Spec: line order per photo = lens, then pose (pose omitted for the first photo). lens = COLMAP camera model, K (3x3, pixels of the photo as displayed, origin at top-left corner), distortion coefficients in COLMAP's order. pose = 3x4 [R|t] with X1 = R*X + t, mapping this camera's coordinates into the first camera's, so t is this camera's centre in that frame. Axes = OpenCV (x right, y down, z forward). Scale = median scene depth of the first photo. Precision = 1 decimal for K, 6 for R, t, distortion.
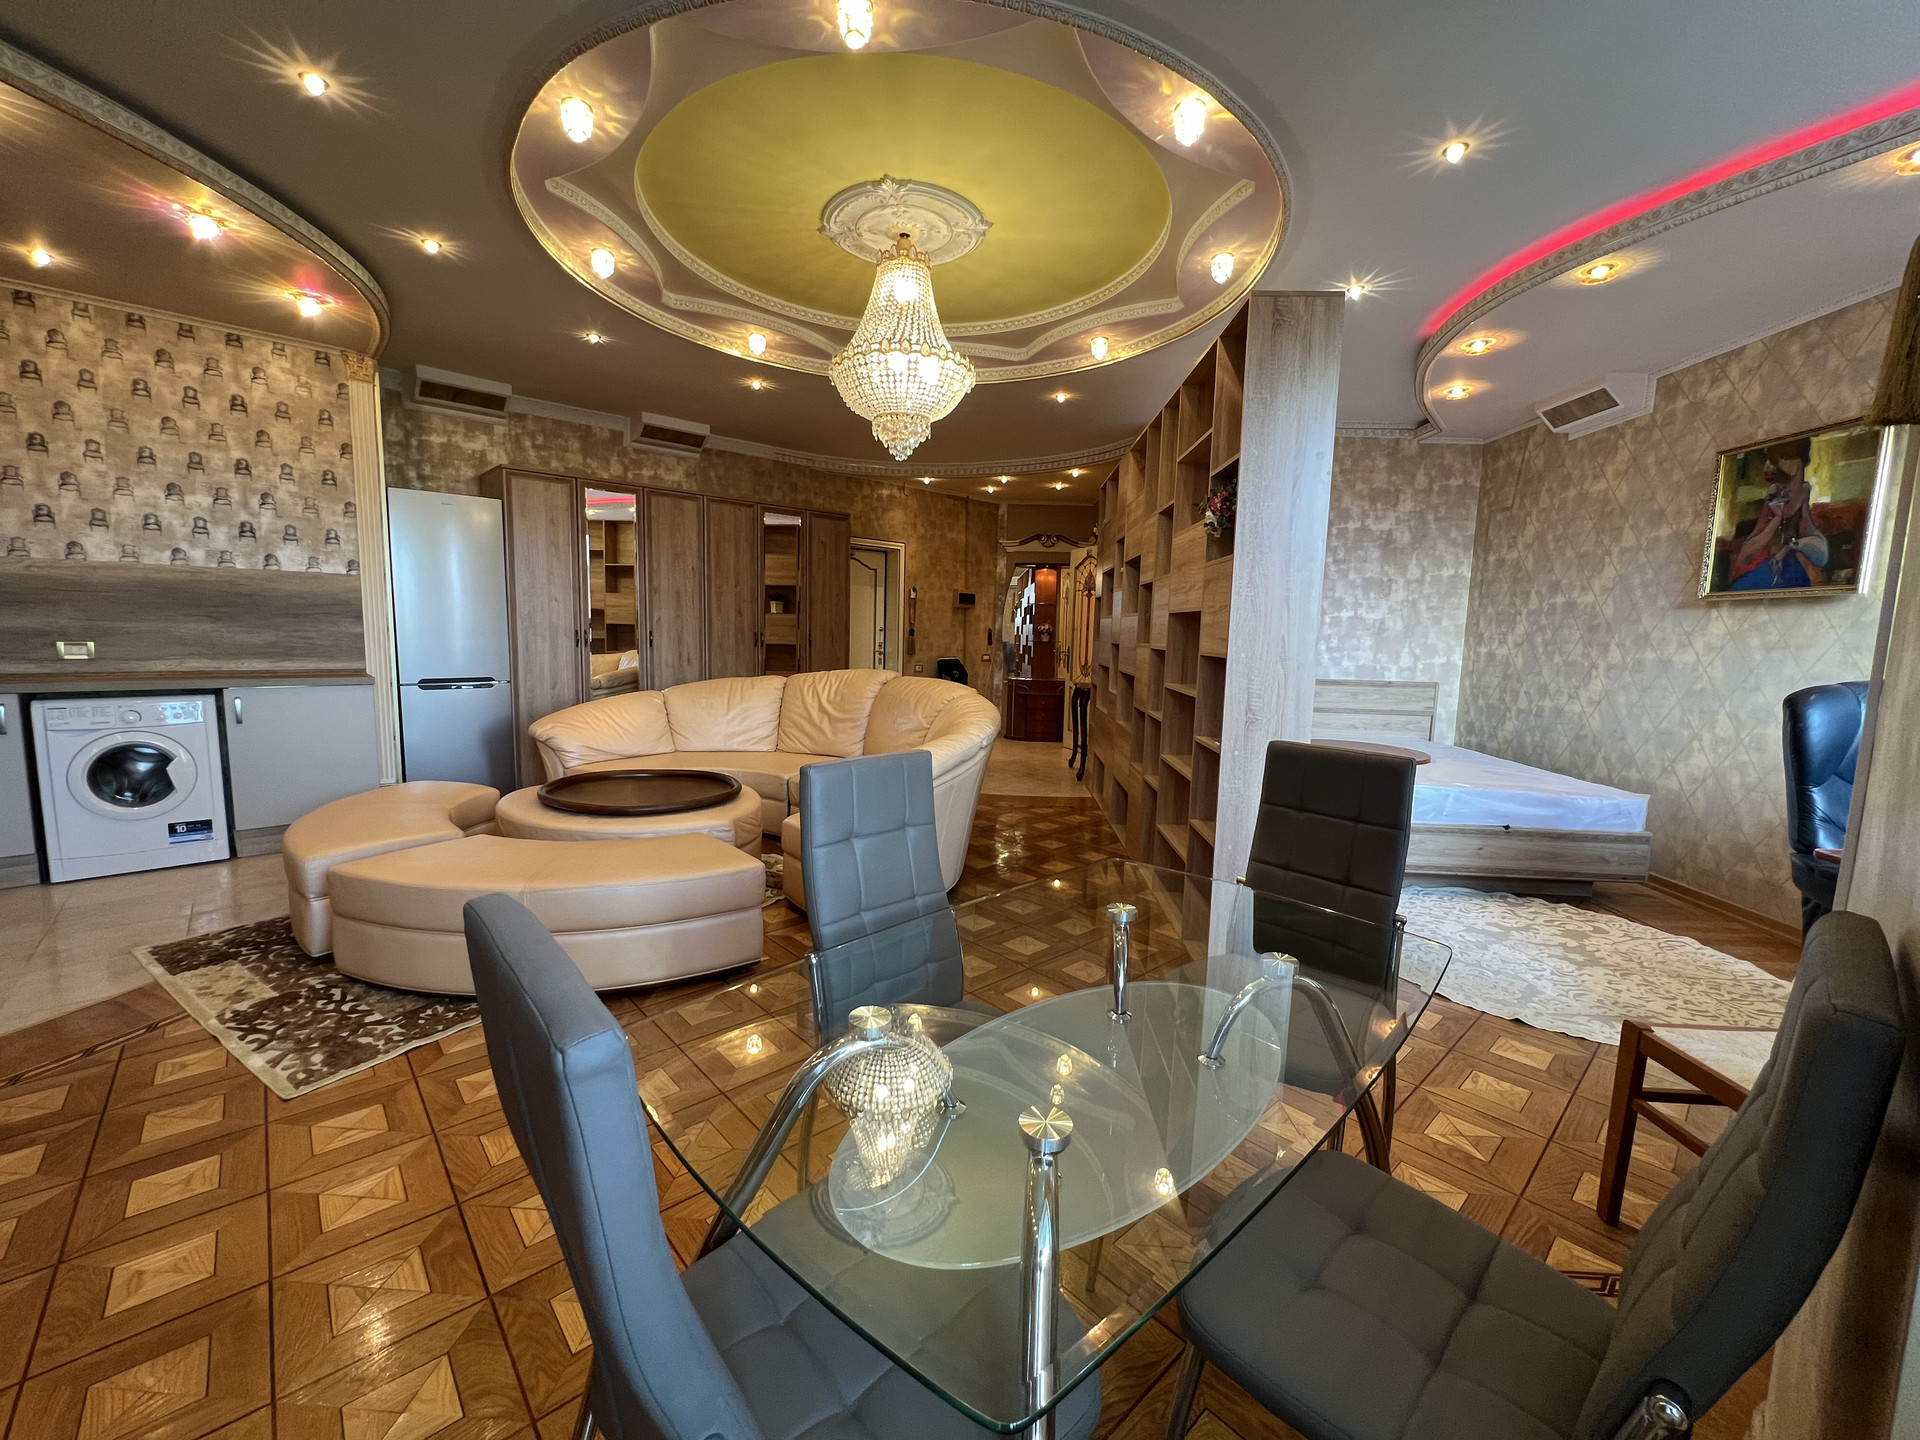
lens RADIAL K [[774.3, 0, 955.1], [0, 774.3, 715.5], [0, 0, 1]] dist [0.000278, 0.000329]
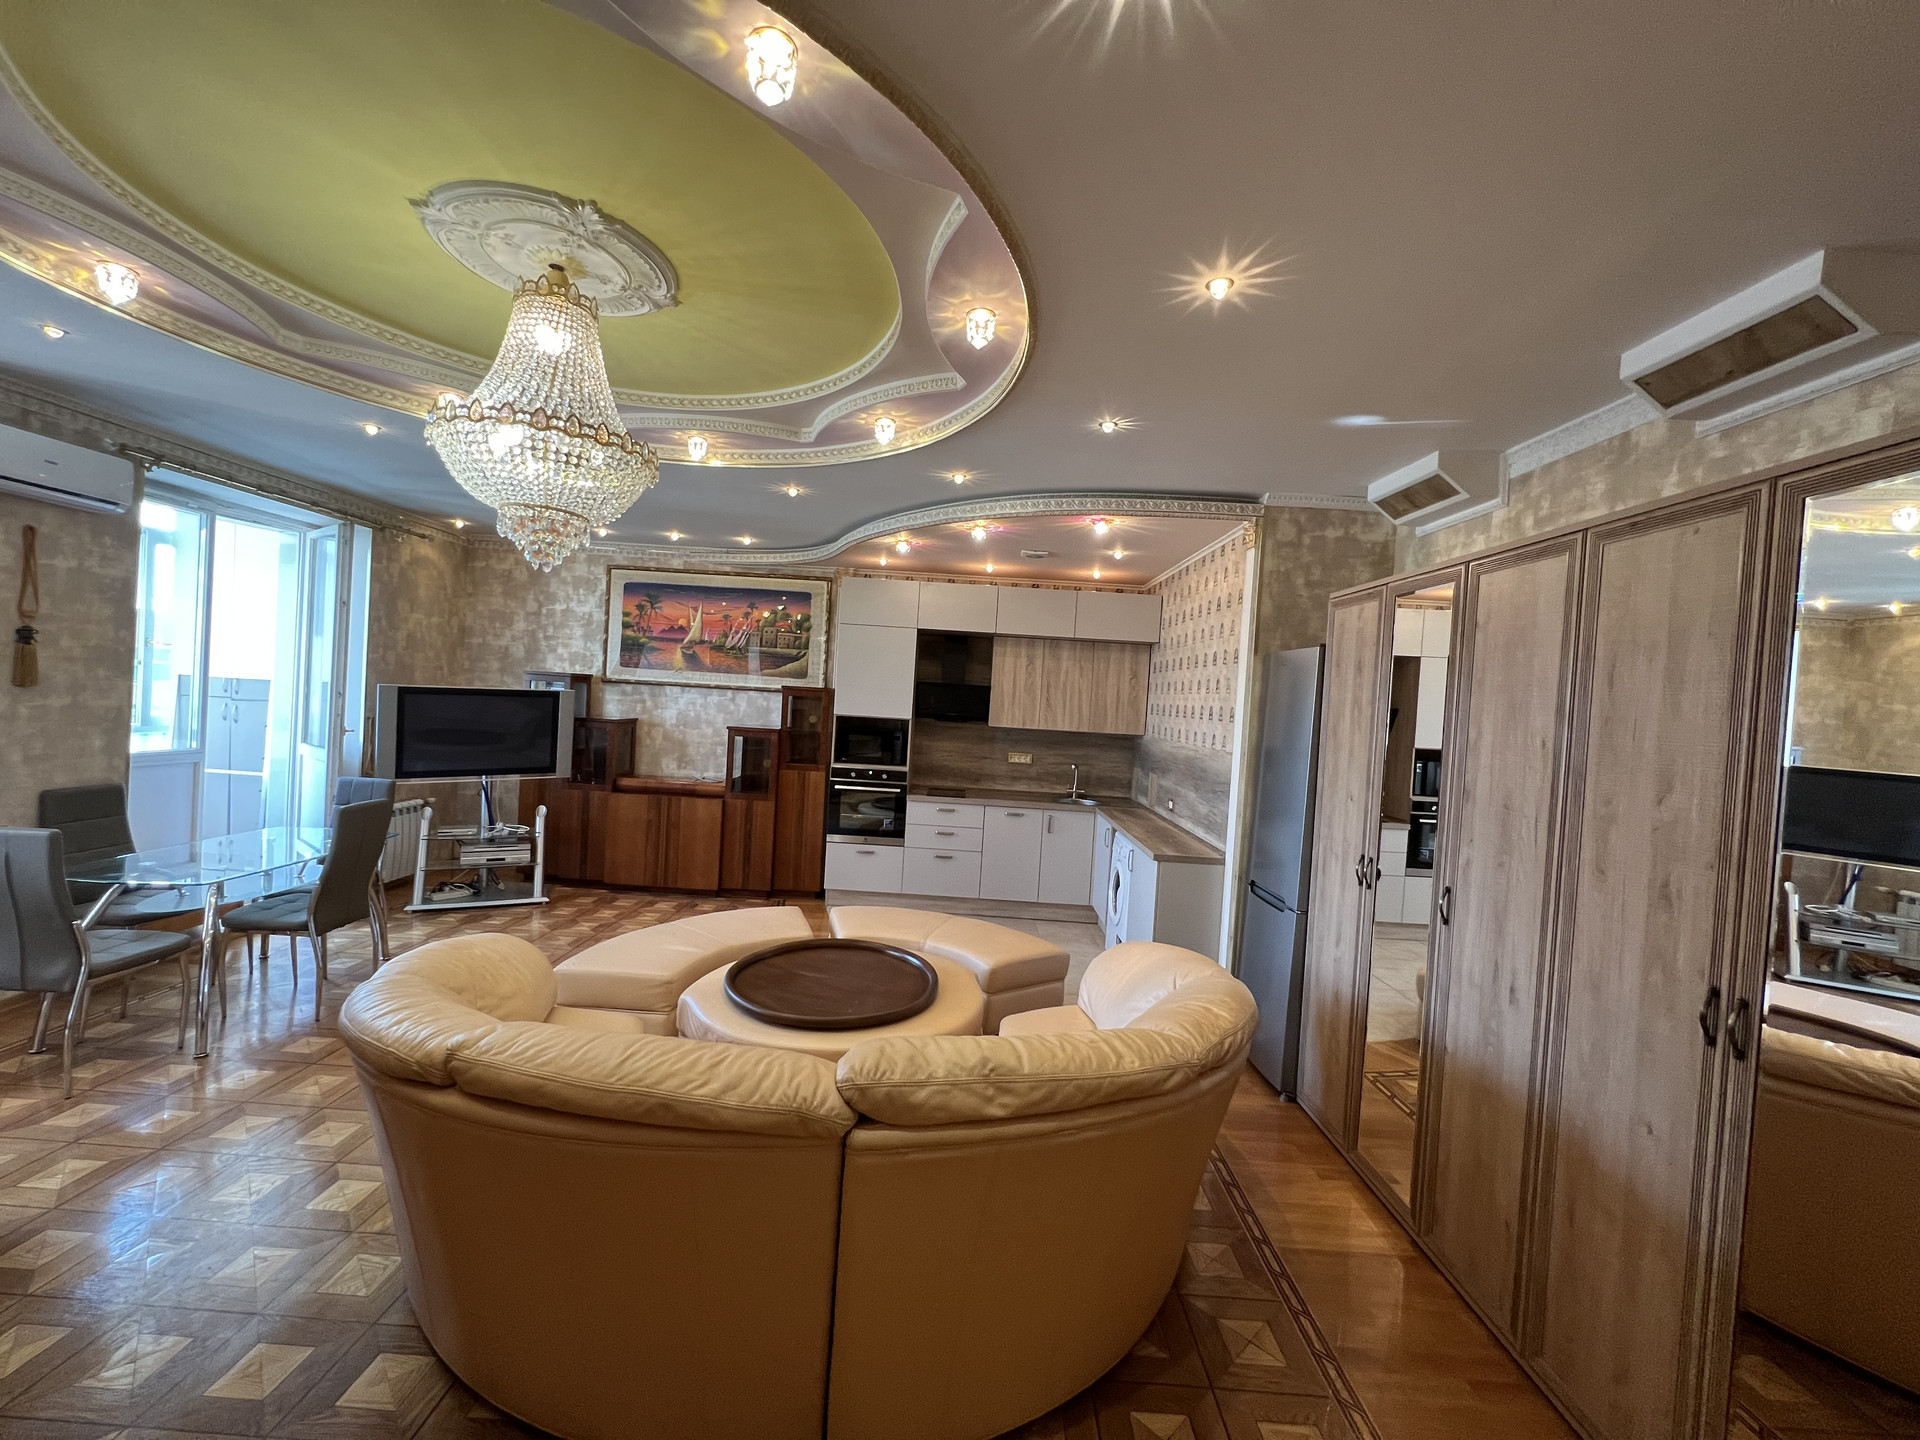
lens RADIAL K [[768.9, 0, 950.5], [0, 768.9, 709.4], [0, 0, 1]] dist [-0.001777, 0.000523]
pose [[-0.684443, -0.054041, -0.727061, 0.164734], [-0.156814, 0.984820, 0.074422, -0.295161], [0.712002, 0.164951, -0.682528, 1.637194]]
